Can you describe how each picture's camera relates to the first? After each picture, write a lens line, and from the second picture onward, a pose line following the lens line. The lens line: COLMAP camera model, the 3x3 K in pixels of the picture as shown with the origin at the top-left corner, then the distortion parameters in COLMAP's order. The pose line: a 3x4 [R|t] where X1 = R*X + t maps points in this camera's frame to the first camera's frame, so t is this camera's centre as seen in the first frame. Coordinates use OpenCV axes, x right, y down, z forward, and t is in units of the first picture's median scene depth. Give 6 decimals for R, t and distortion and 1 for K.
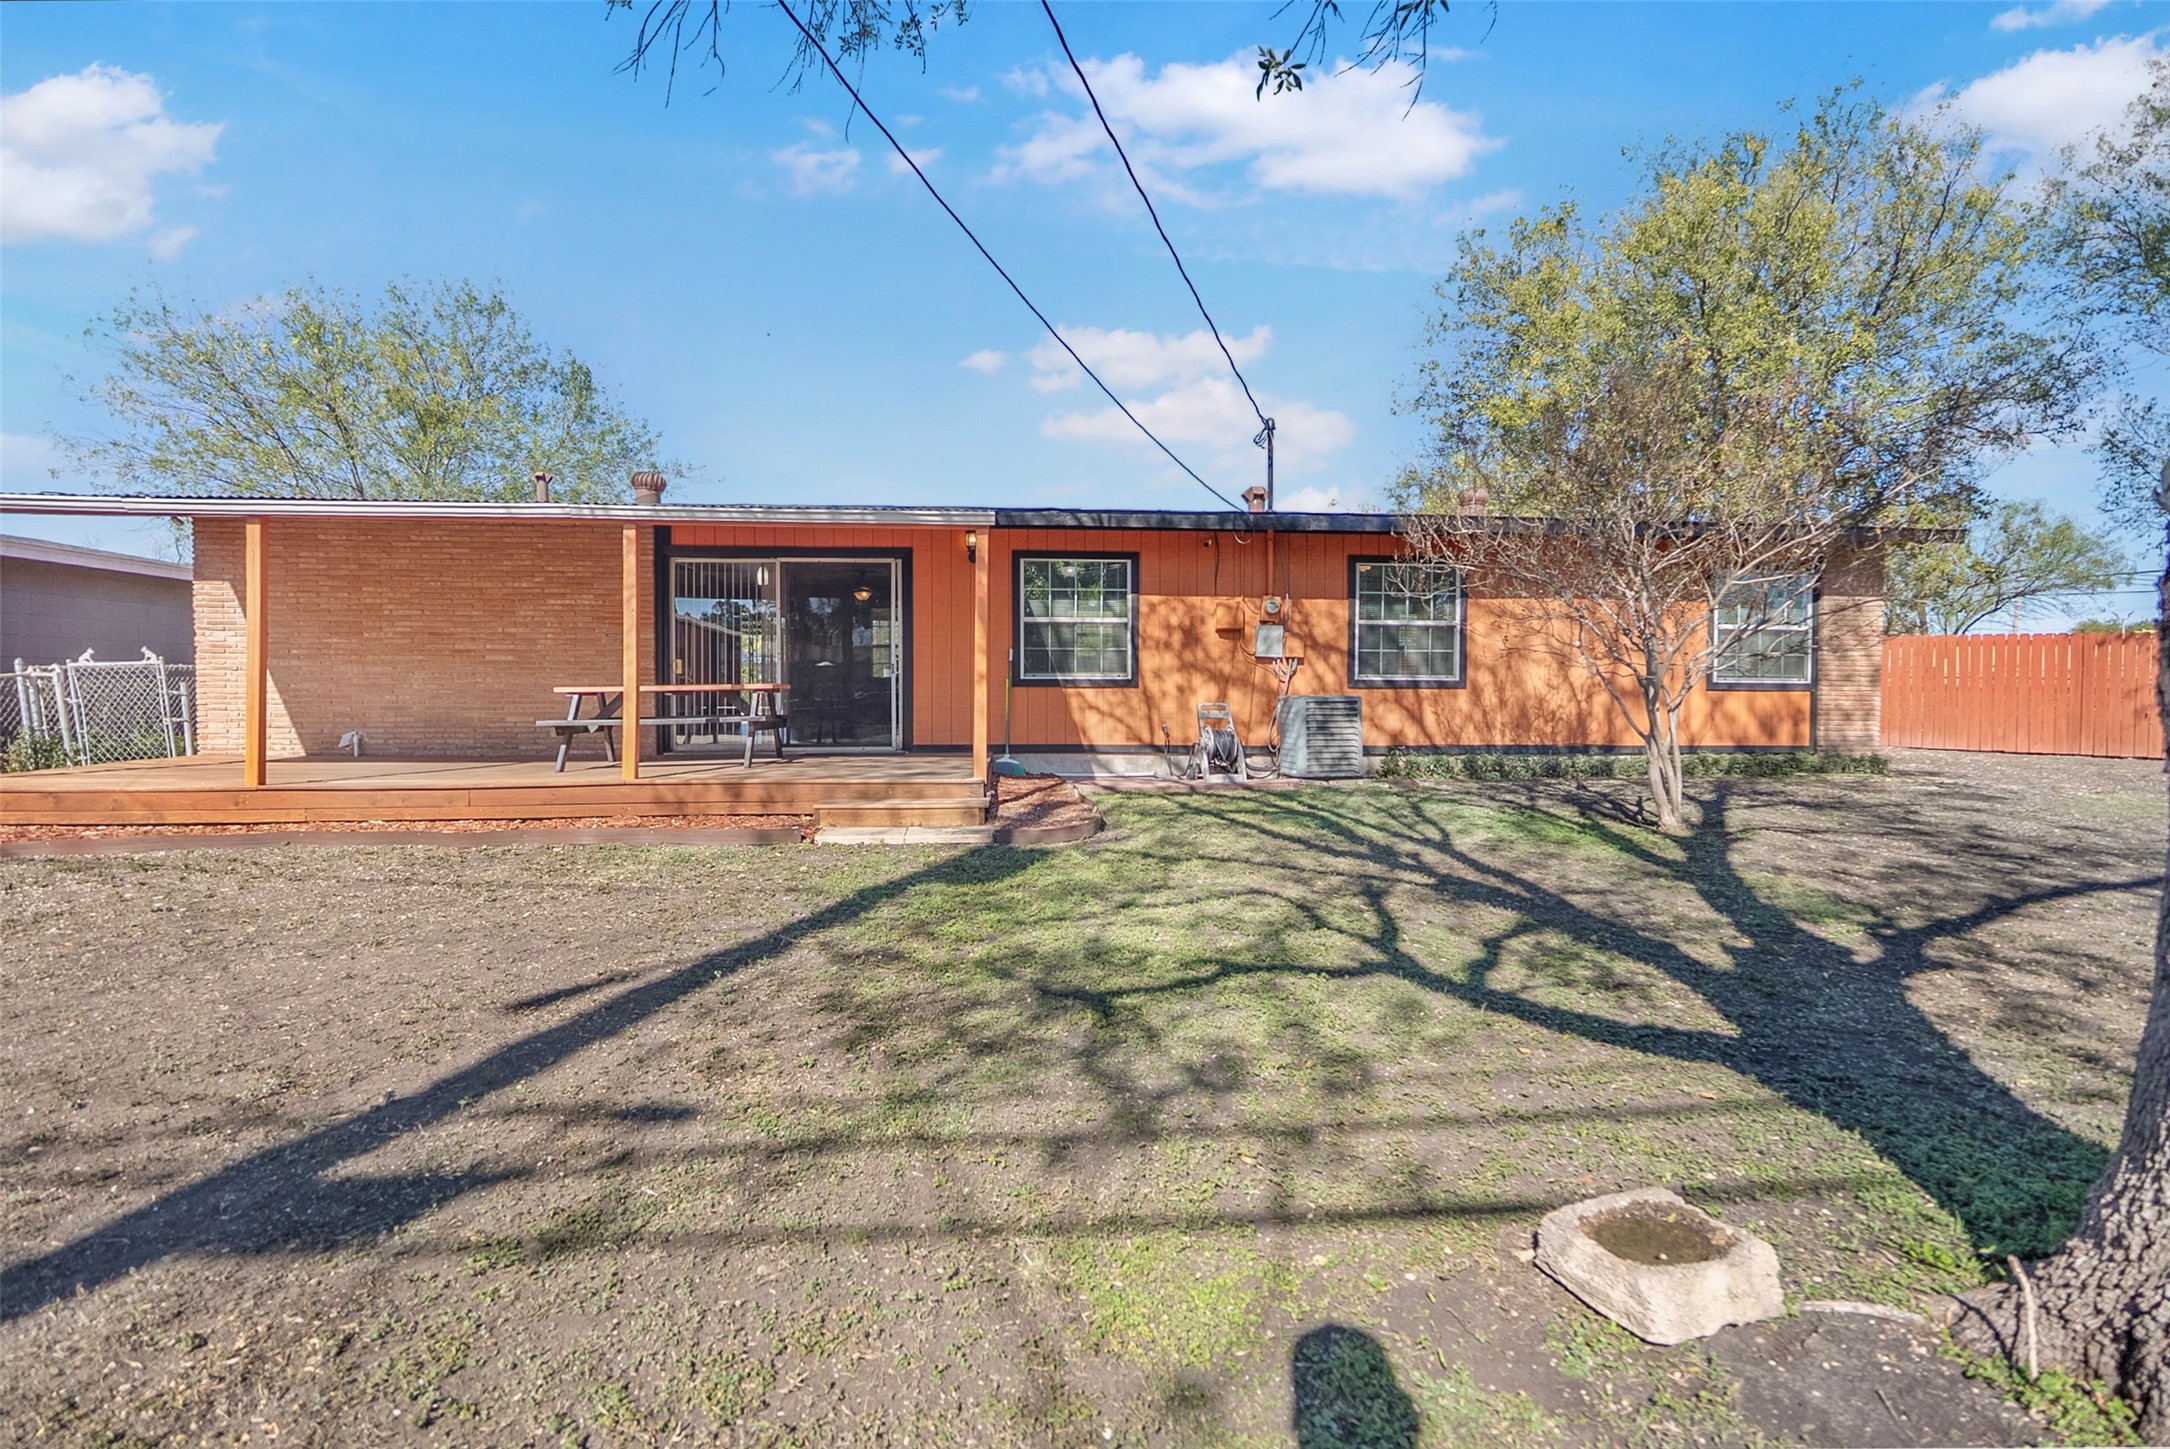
lens RADIAL K [[1005.1, 0, 1078.5], [0, 1005.1, 741.1], [0, 0, 1]] dist [-0.004712, -0.000666]
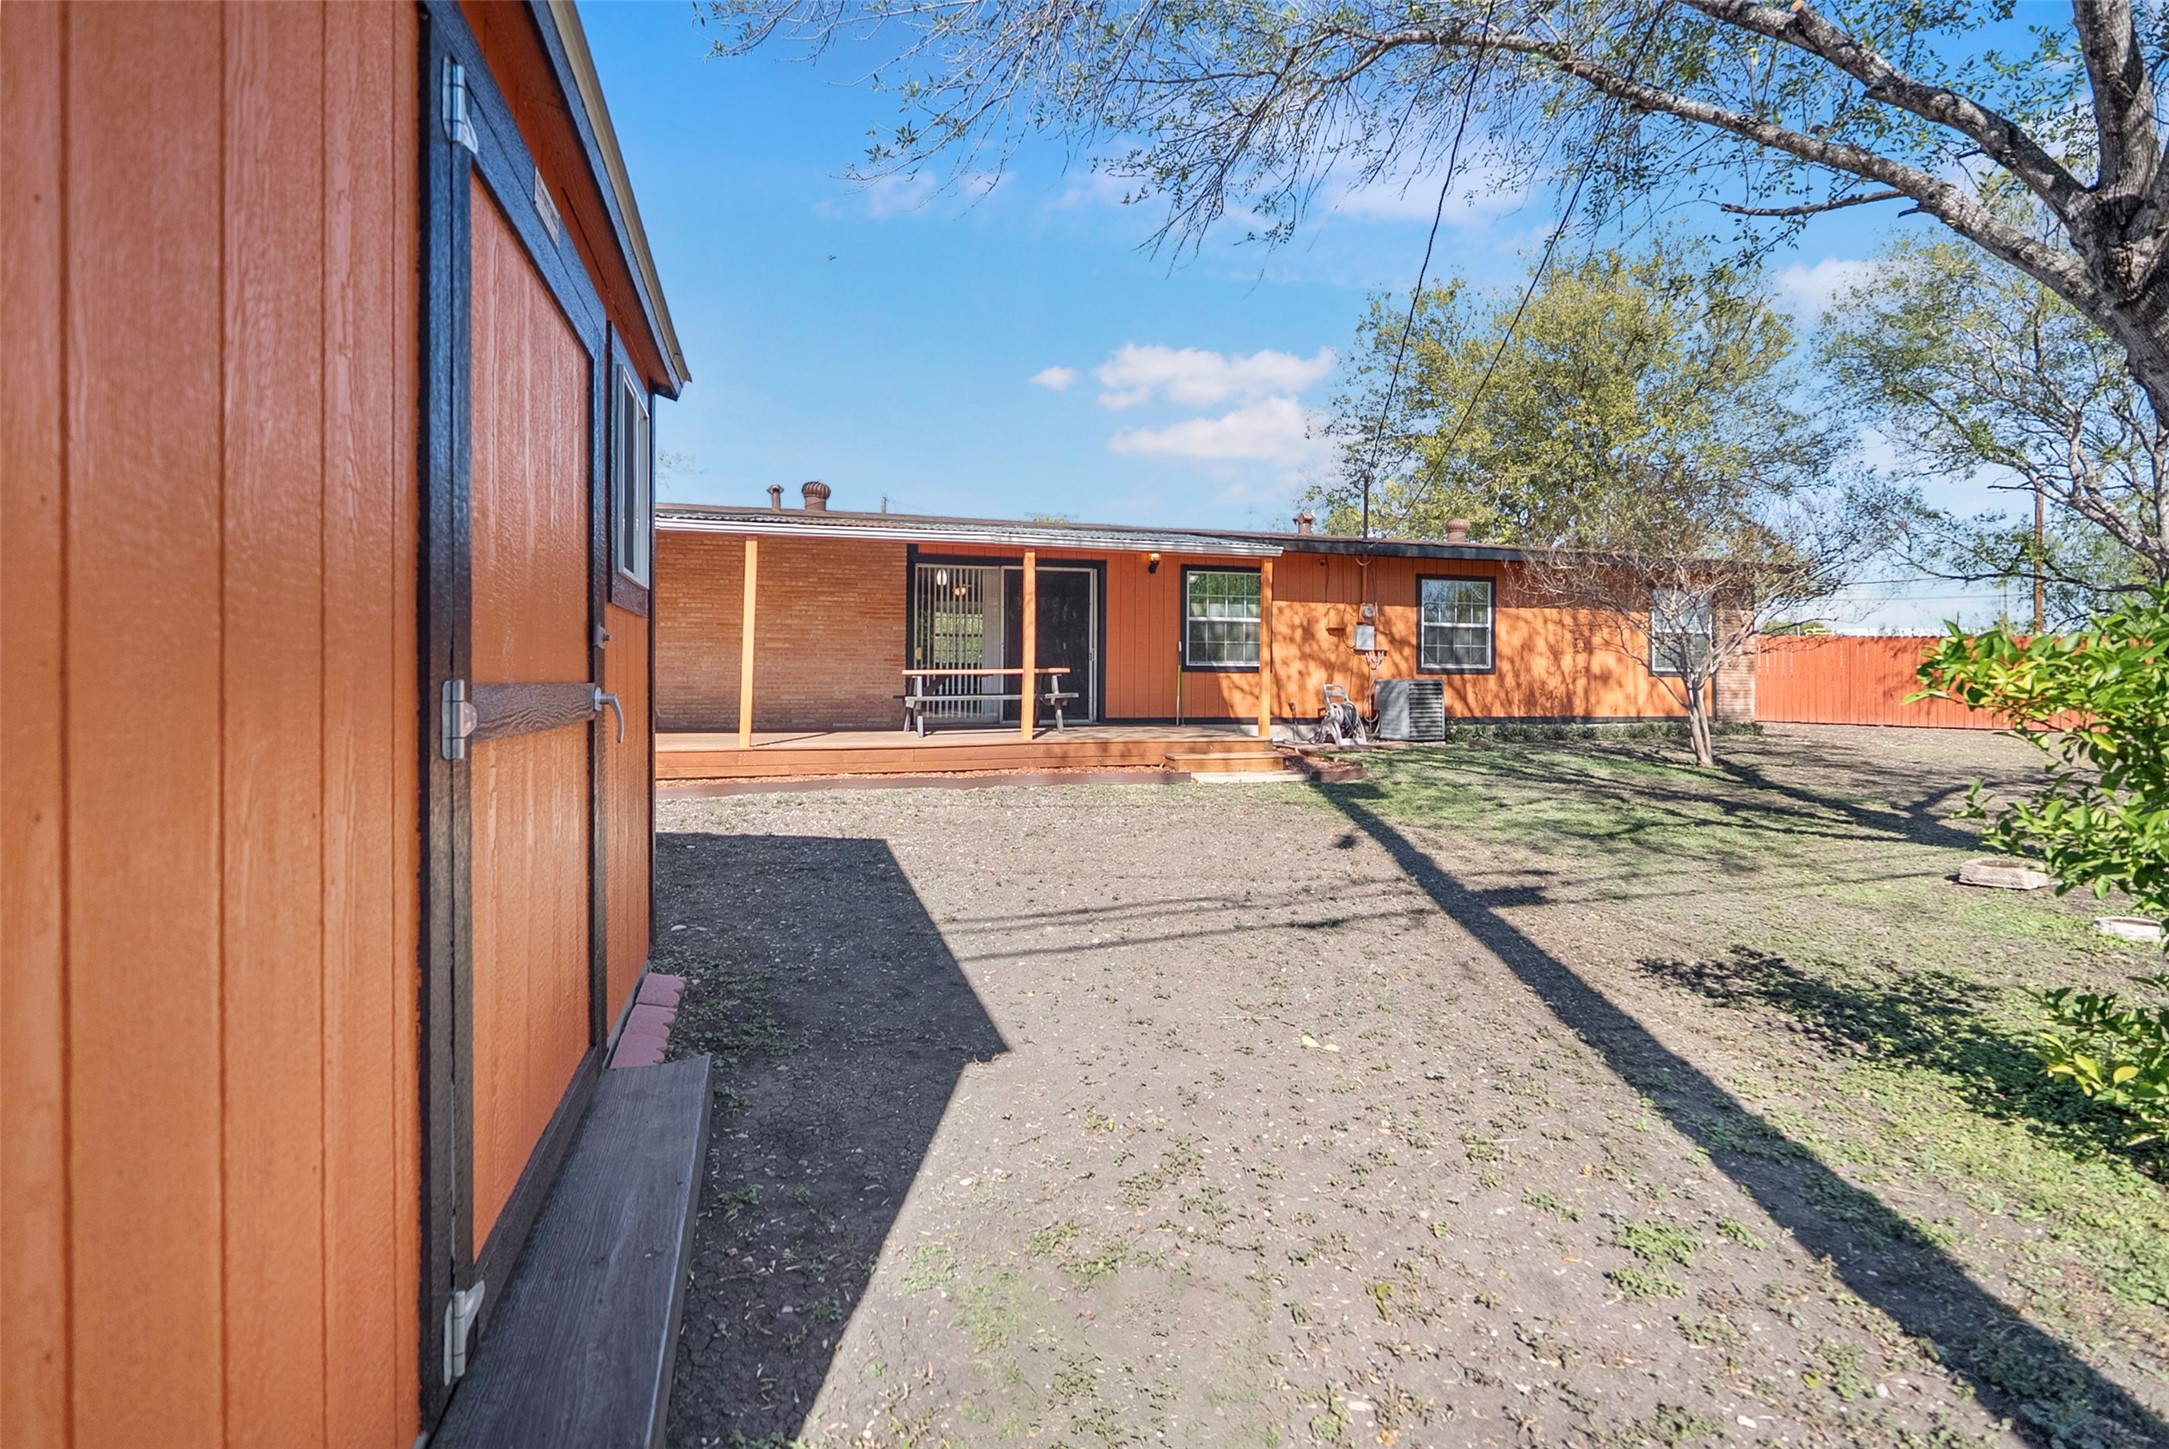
lens RADIAL K [[1035.7, 0, 1092.0], [0, 1035.7, 677.3], [0, 0, 1]] dist [-0.001499, -0.000151]
pose [[0.977784, 0.002907, 0.209595, -0.434489], [0.007515, 0.998775, -0.048909, 0.015337], [-0.209481, 0.049398, 0.976564, -0.237347]]
